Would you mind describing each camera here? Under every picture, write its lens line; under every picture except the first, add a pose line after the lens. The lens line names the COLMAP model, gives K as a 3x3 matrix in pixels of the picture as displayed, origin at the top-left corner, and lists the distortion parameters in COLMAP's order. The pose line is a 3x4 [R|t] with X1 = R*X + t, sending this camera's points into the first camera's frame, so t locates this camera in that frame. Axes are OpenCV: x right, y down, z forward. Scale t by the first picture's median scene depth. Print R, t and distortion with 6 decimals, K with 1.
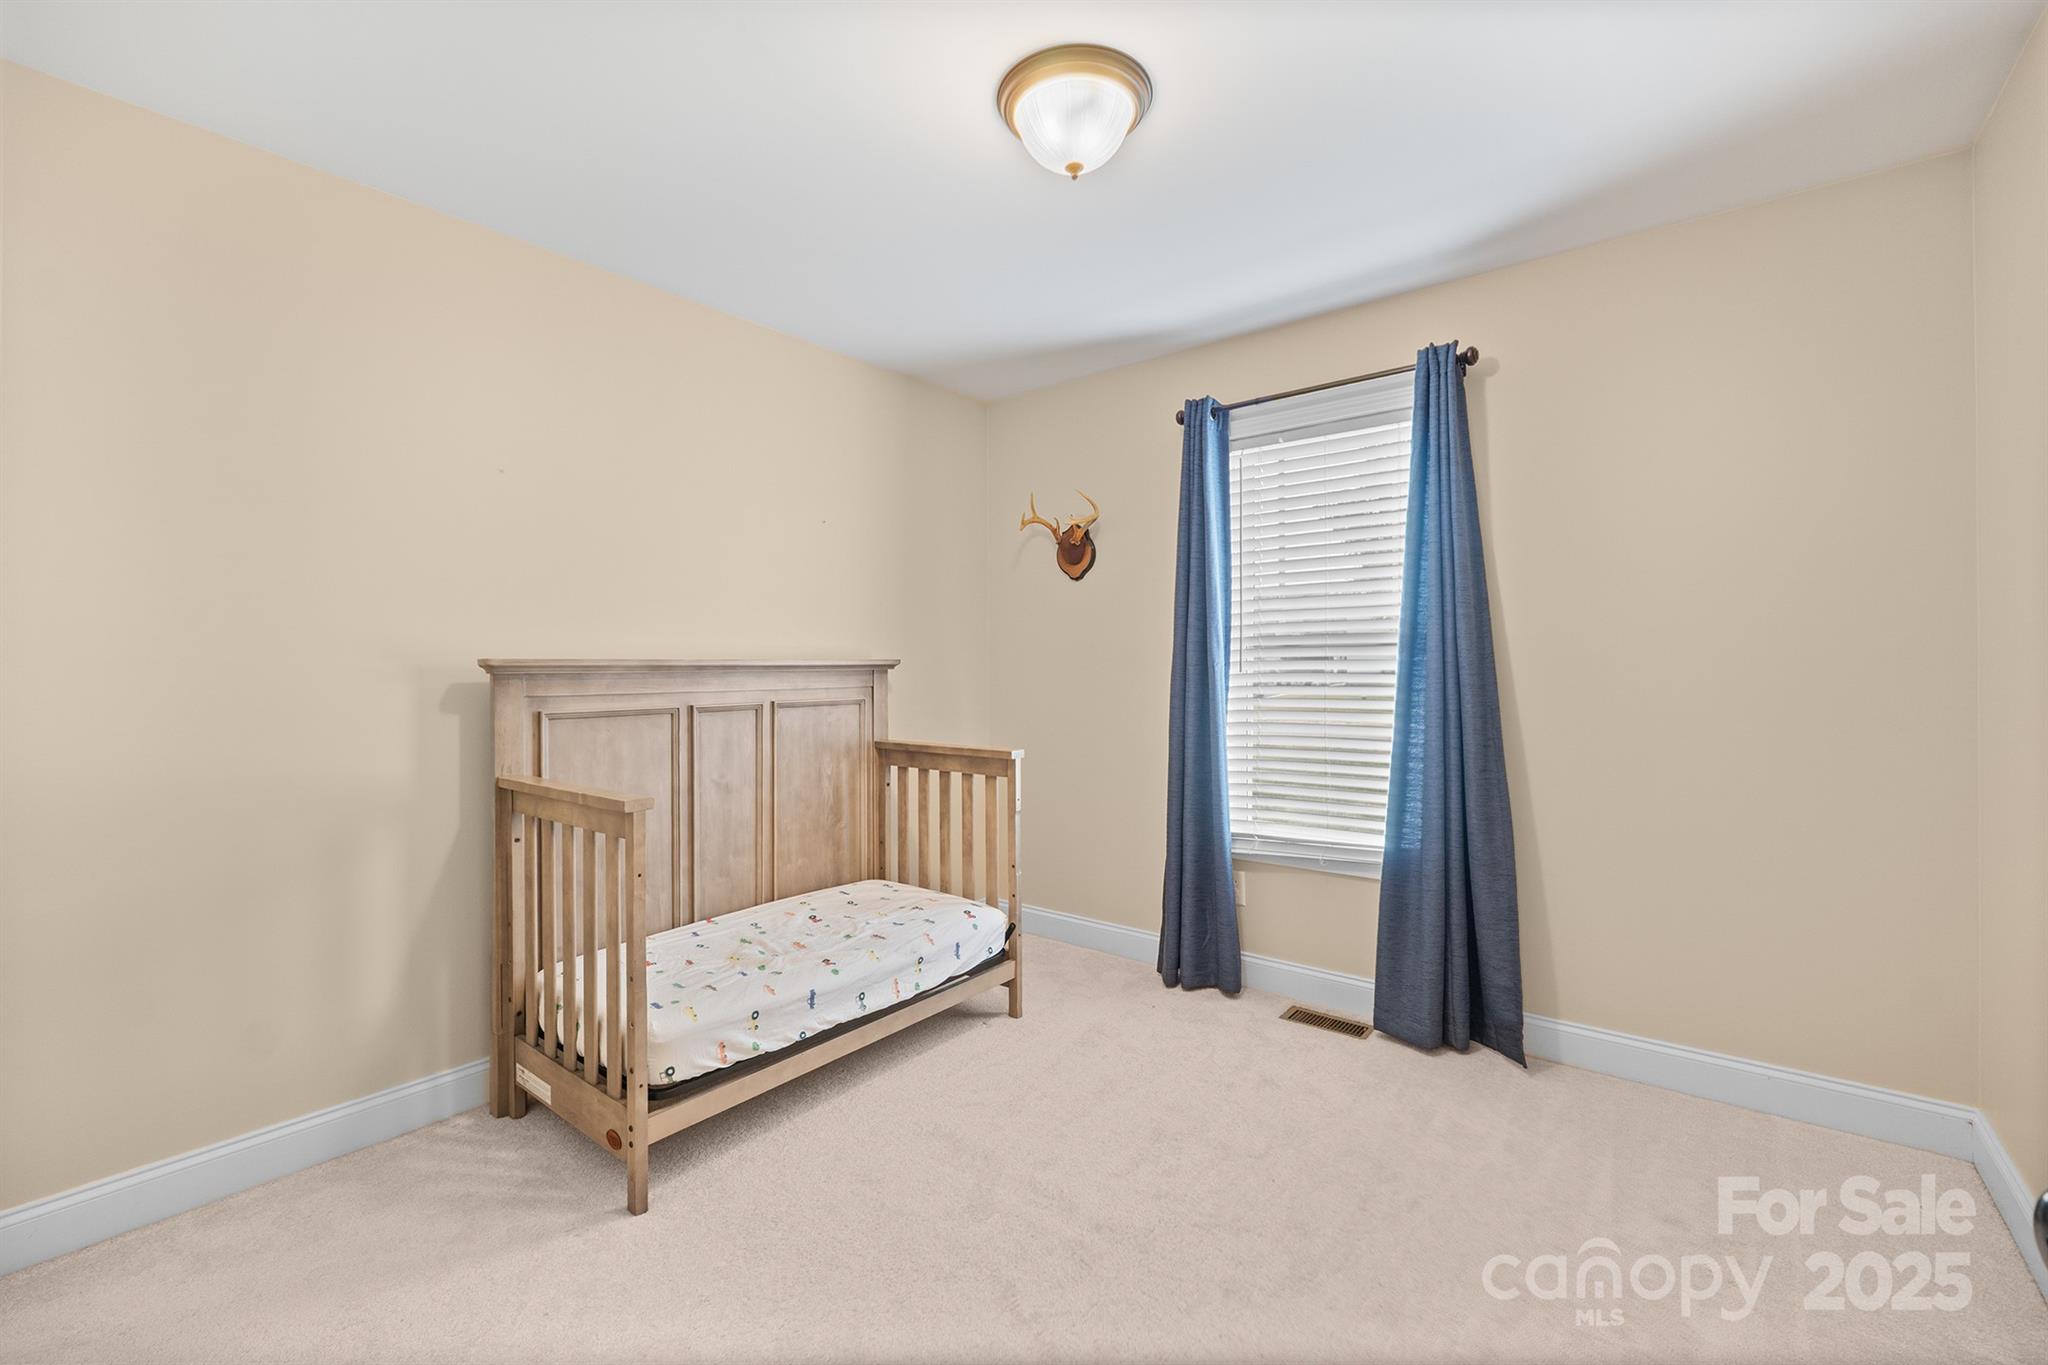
lens RADIAL K [[851.9, 0, 1018.7], [0, 851.9, 668.9], [0, 0, 1]] dist [-0.010492, -0.000336]
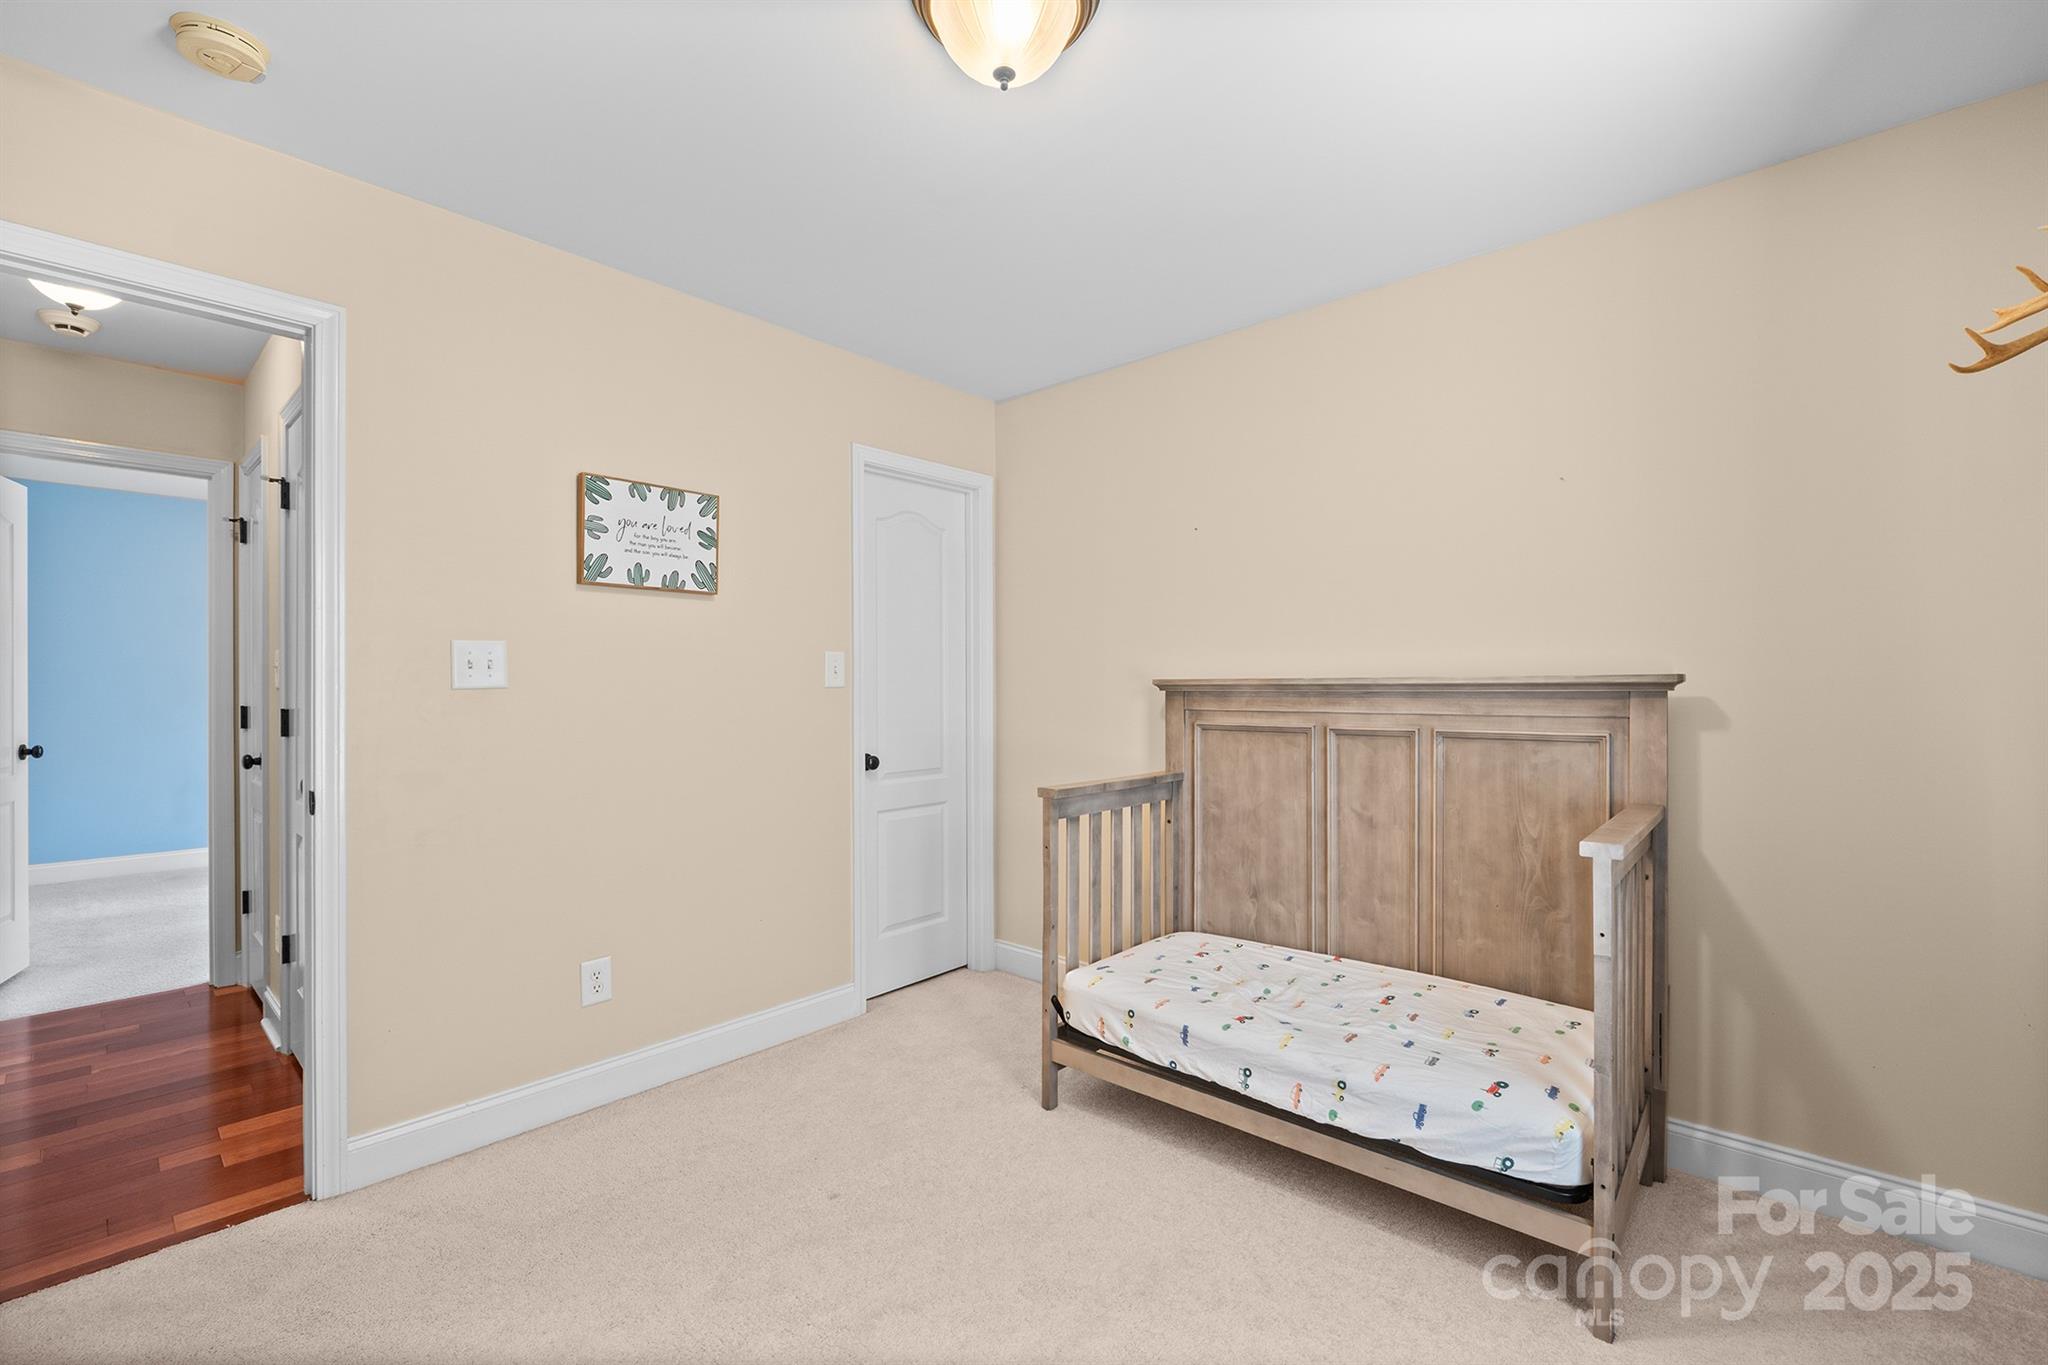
lens RADIAL K [[851.9, 0, 1018.7], [0, 851.9, 668.9], [0, 0, 1]] dist [-0.010492, -0.000336]
pose [[-0.039225, -0.013892, -0.999134, 0.571340], [-0.001181, 0.999903, -0.013856, -0.008444], [0.999230, 0.000636, -0.039237, 0.668173]]
